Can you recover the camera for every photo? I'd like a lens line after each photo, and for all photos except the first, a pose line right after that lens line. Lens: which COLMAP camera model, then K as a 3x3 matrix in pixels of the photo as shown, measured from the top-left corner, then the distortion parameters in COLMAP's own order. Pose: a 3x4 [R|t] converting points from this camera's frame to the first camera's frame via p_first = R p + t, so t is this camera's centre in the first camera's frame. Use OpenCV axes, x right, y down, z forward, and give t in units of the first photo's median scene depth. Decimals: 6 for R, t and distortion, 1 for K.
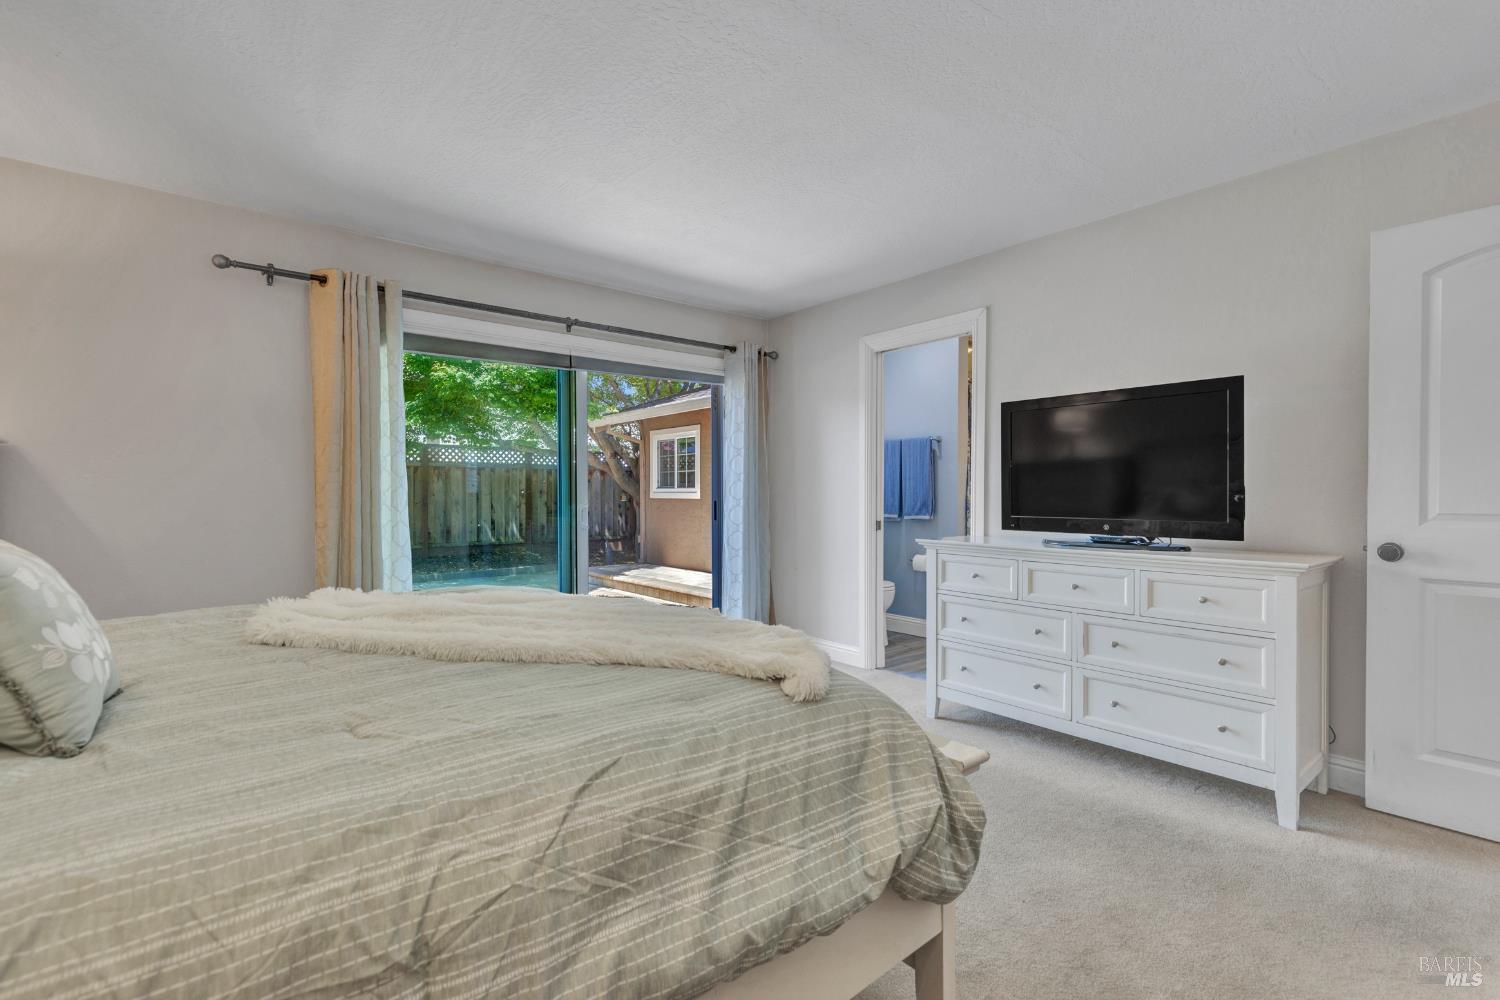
lens RADIAL K [[690.7, 0, 754.4], [0, 690.7, 502.1], [0, 0, 1]] dist [0.009371, -0.000214]
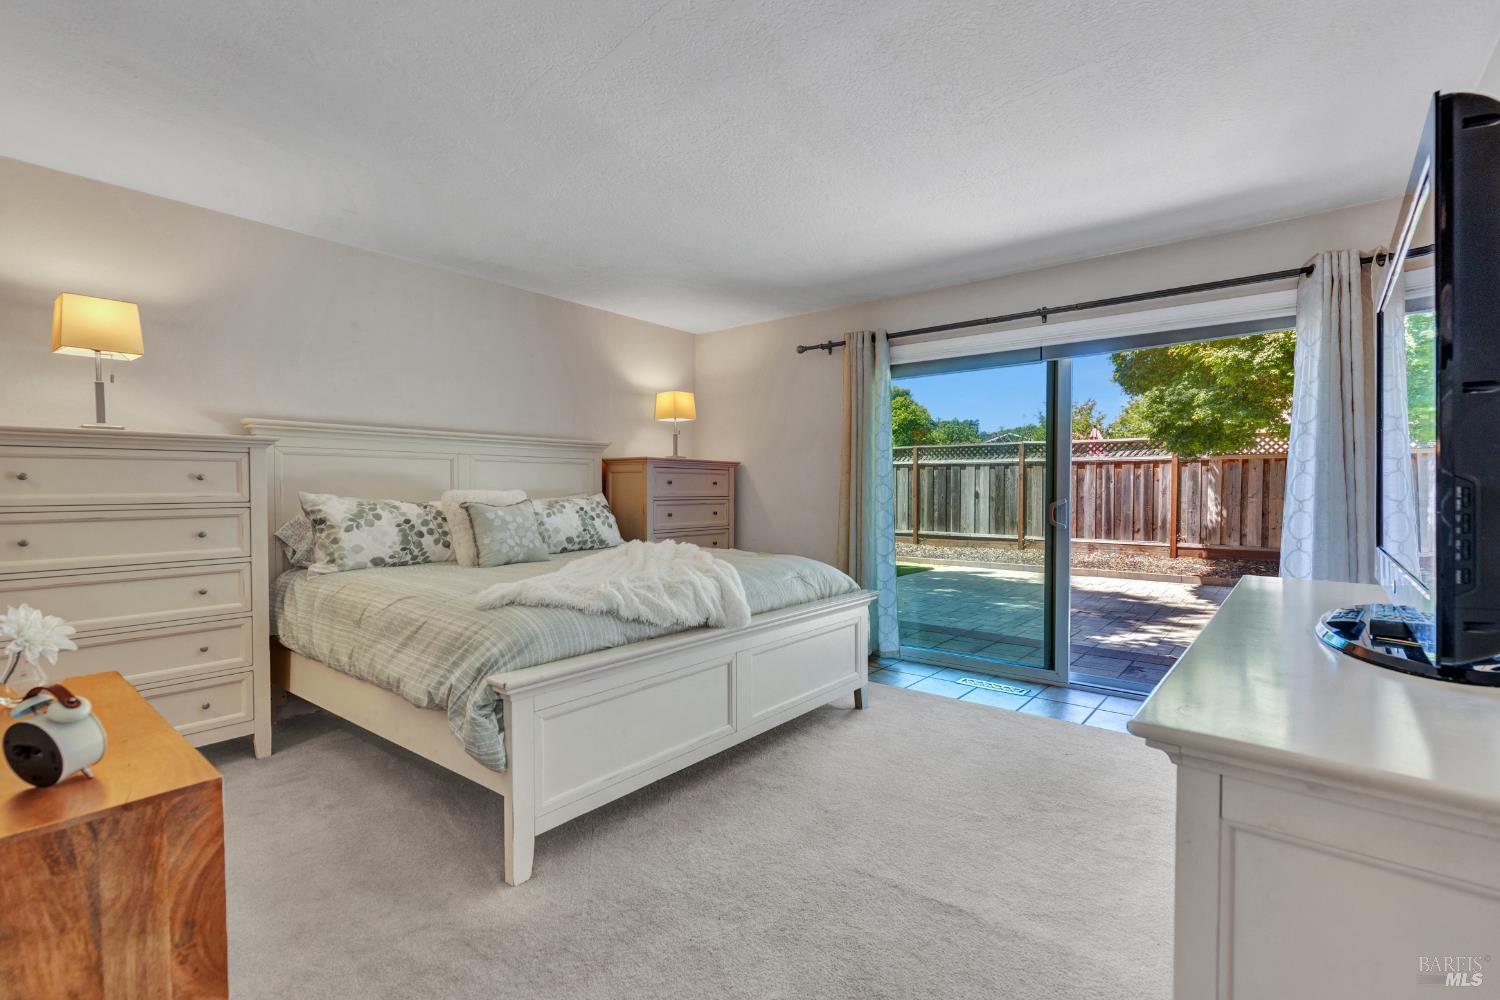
lens RADIAL K [[690.7, 0, 754.4], [0, 690.7, 502.1], [0, 0, 1]] dist [0.009371, -0.000214]
pose [[0.171699, 0.024490, -0.984845, 0.607590], [-0.016287, 0.999625, 0.022018, -0.010904], [0.985015, 0.012260, 0.172033, 0.434342]]
